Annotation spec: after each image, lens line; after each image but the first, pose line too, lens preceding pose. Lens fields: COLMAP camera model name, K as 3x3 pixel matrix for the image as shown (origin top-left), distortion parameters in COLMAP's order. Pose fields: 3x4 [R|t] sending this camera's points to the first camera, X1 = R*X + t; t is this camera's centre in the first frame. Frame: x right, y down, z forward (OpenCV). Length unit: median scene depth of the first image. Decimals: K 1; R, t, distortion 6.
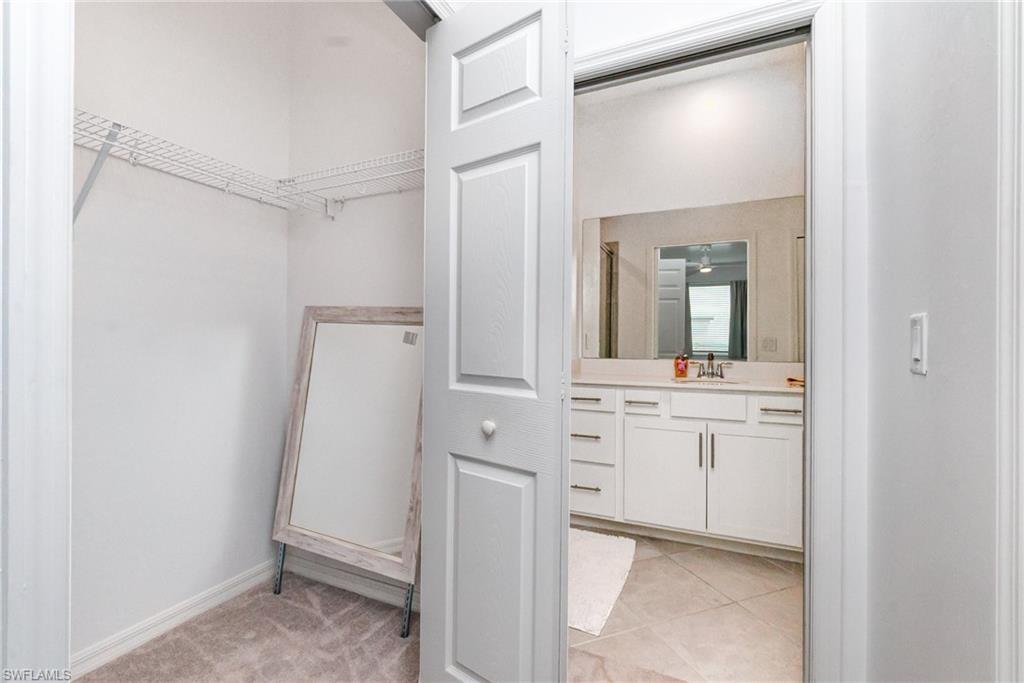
lens RADIAL K [[449.4, 0, 506.8], [0, 449.4, 340.4], [0, 0, 1]] dist [-0.001391, -0.000411]
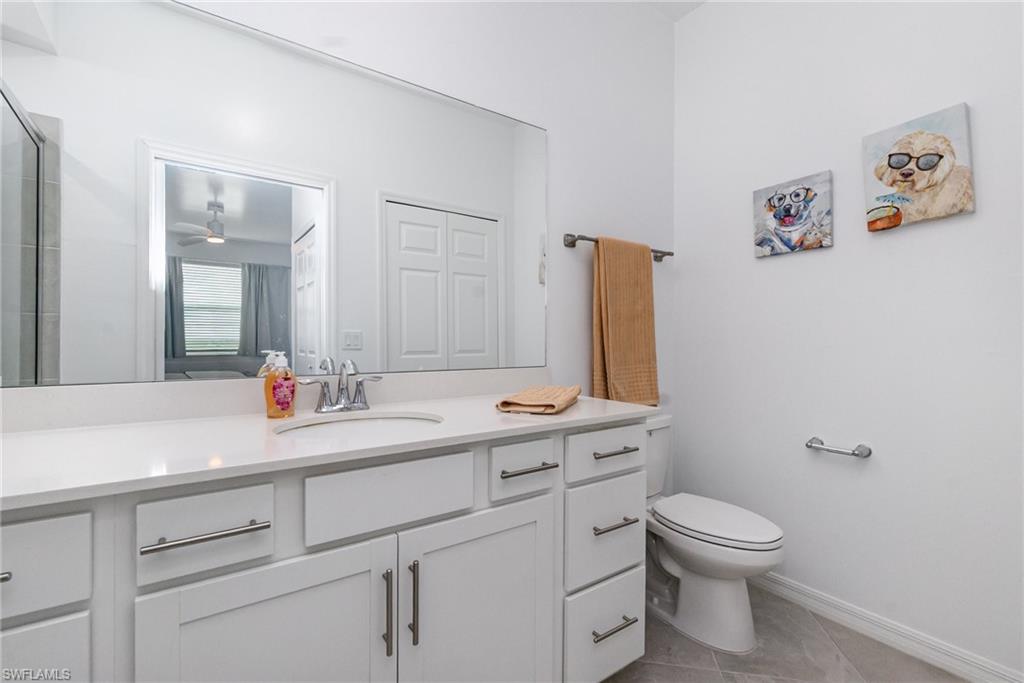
lens RADIAL K [[449.4, 0, 502.3], [0, 449.4, 349.6], [0, 0, 1]] dist [-0.001391, -0.000411]
pose [[0.511128, -0.024202, 0.859164, 0.083105], [0.000781, 0.999616, 0.027694, 0.003393], [-0.859505, -0.013484, 0.510950, 0.385206]]
